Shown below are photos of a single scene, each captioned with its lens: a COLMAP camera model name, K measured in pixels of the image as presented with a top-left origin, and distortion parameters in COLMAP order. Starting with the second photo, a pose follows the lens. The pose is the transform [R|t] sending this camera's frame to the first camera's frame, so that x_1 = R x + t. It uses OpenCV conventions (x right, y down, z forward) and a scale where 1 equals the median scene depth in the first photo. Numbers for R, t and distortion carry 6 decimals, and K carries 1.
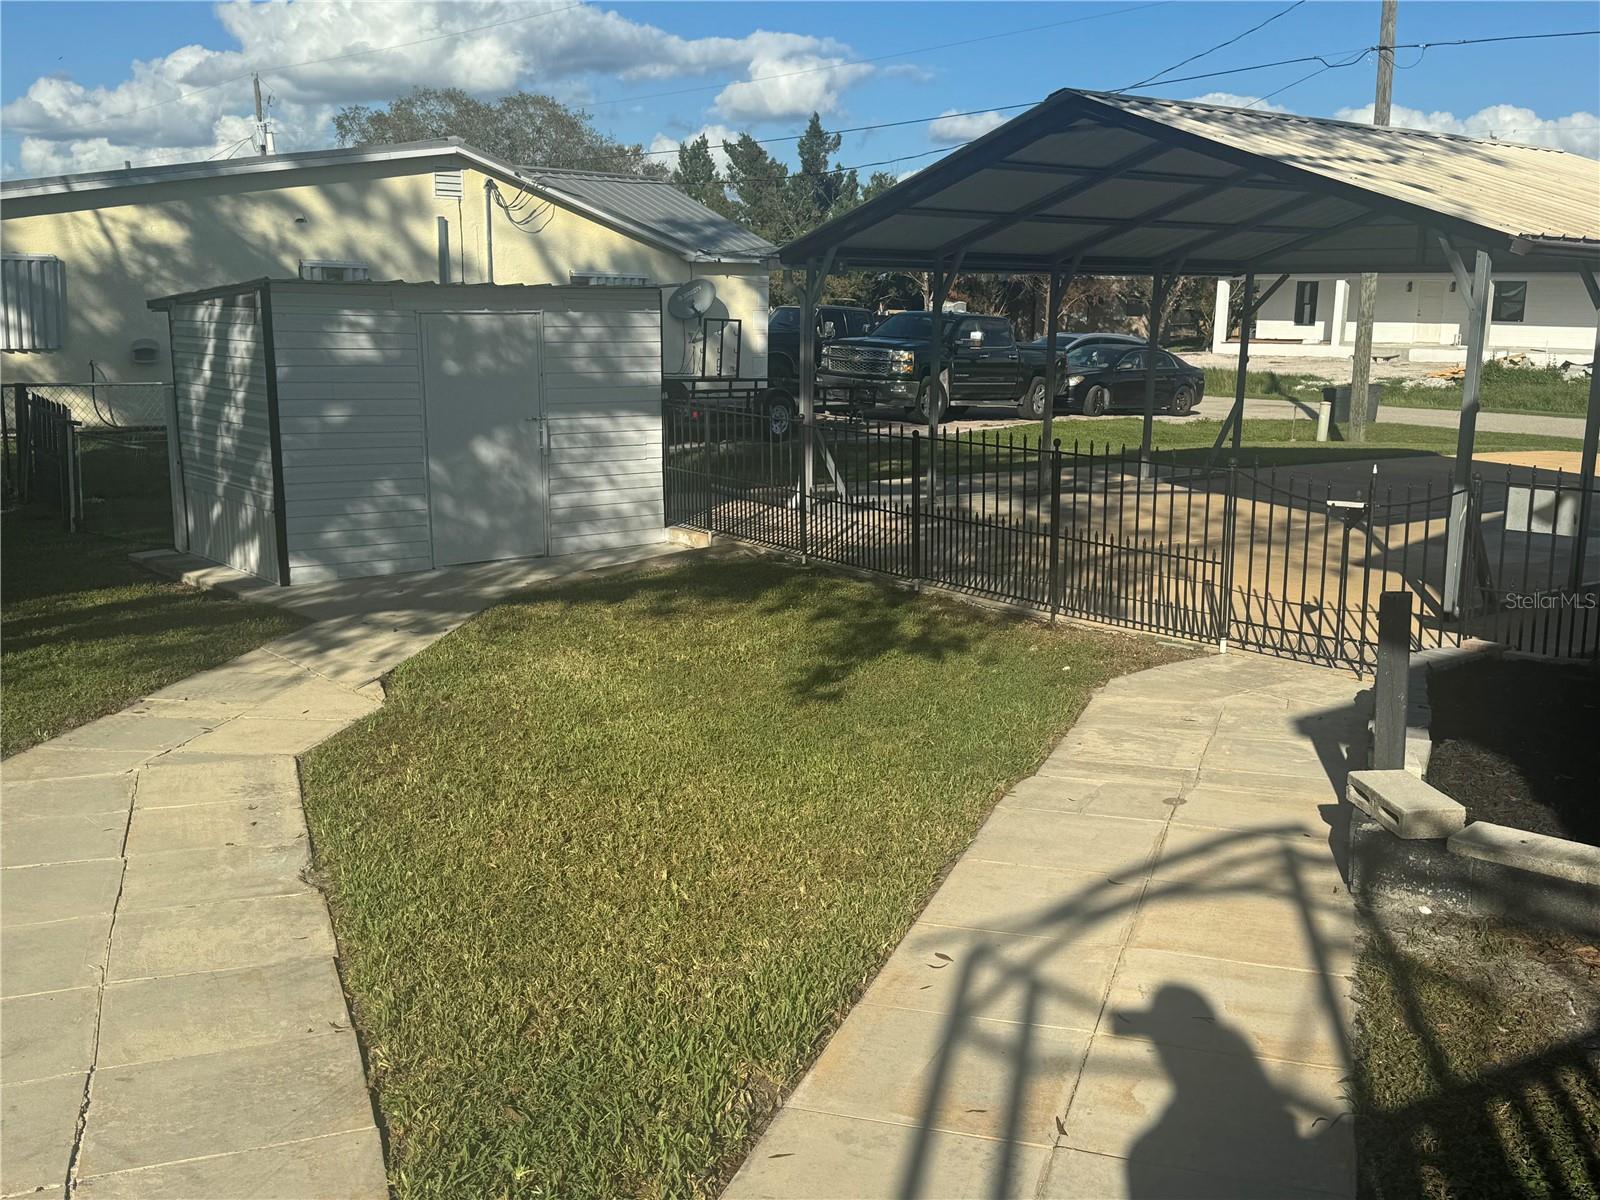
lens RADIAL K [[1592.5, 0, 794.9], [0, 1592.5, 592.6], [0, 0, 1]] dist [0.083285, 0.000000]
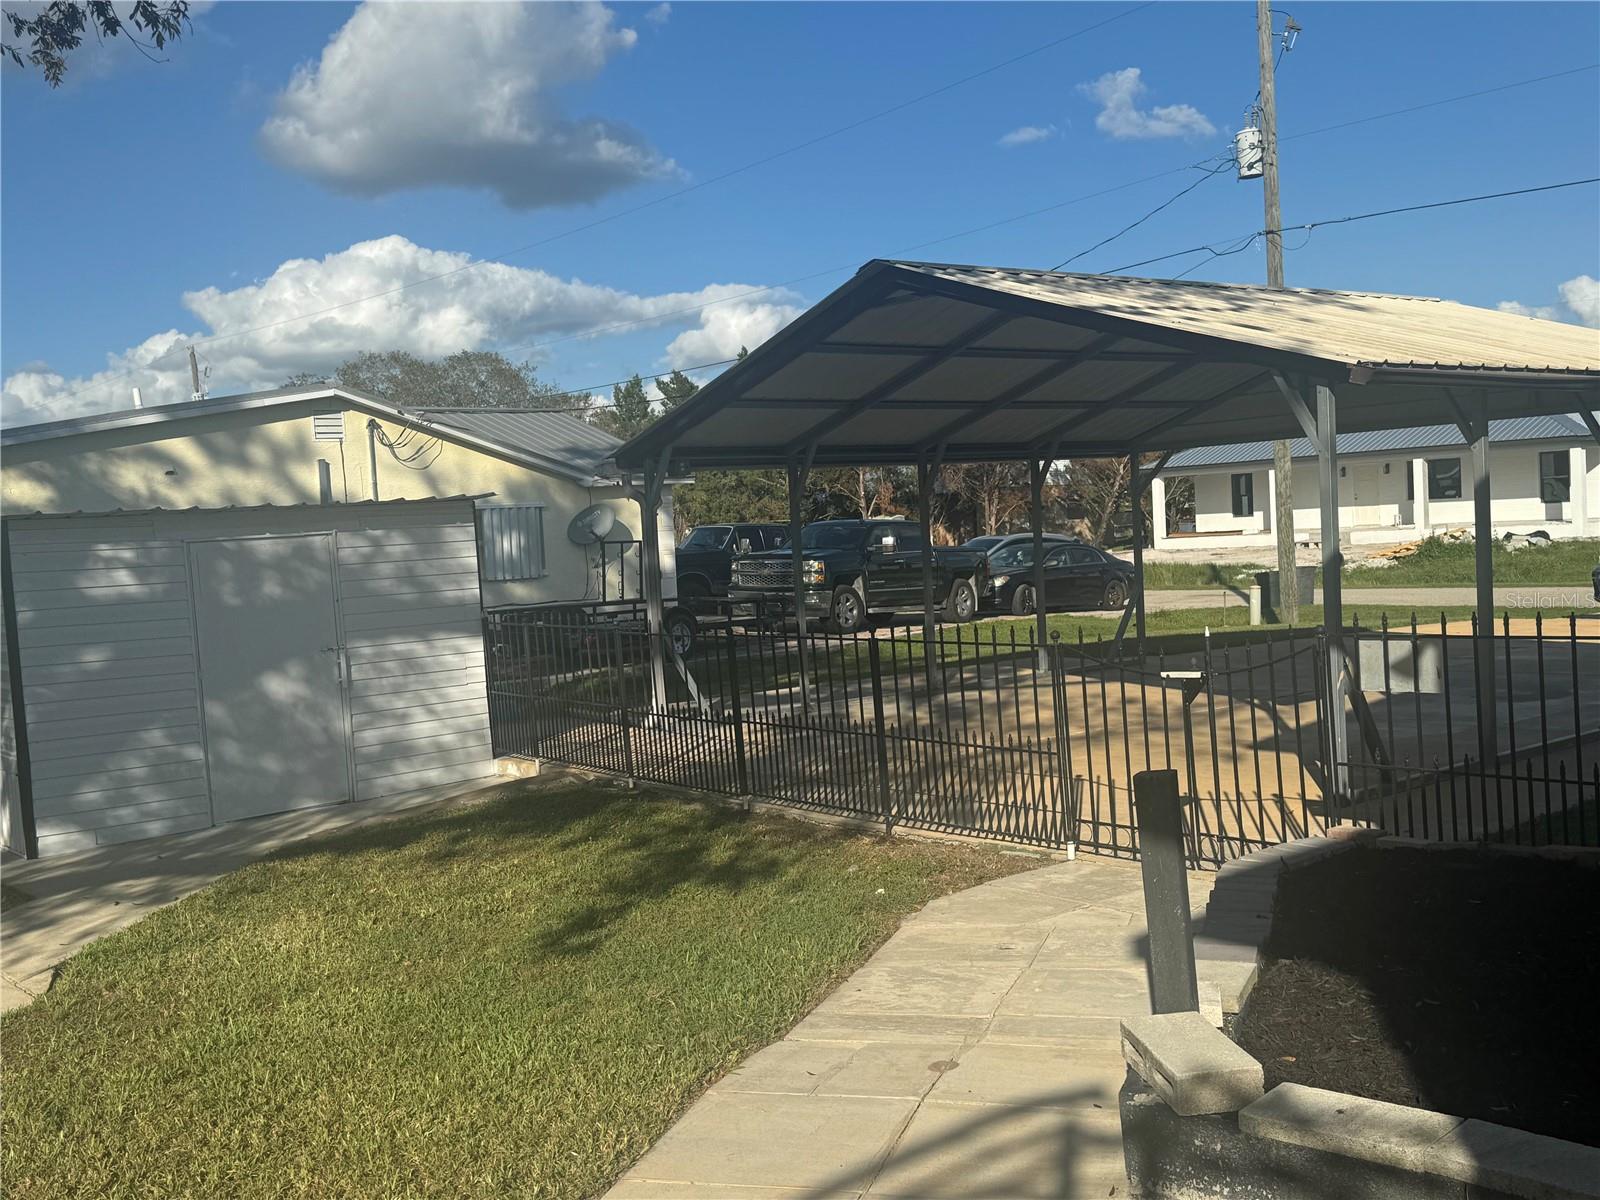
lens RADIAL K [[1592.5, 0, 752.6], [0, 1592.5, 590.3], [0, 0, 1]] dist [0.083285, 0.000000]
pose [[0.997536, -0.070073, -0.003527, 0.081811], [0.068859, 0.987418, -0.142352, 0.004279], [0.013457, 0.141759, 0.989810, 0.101471]]
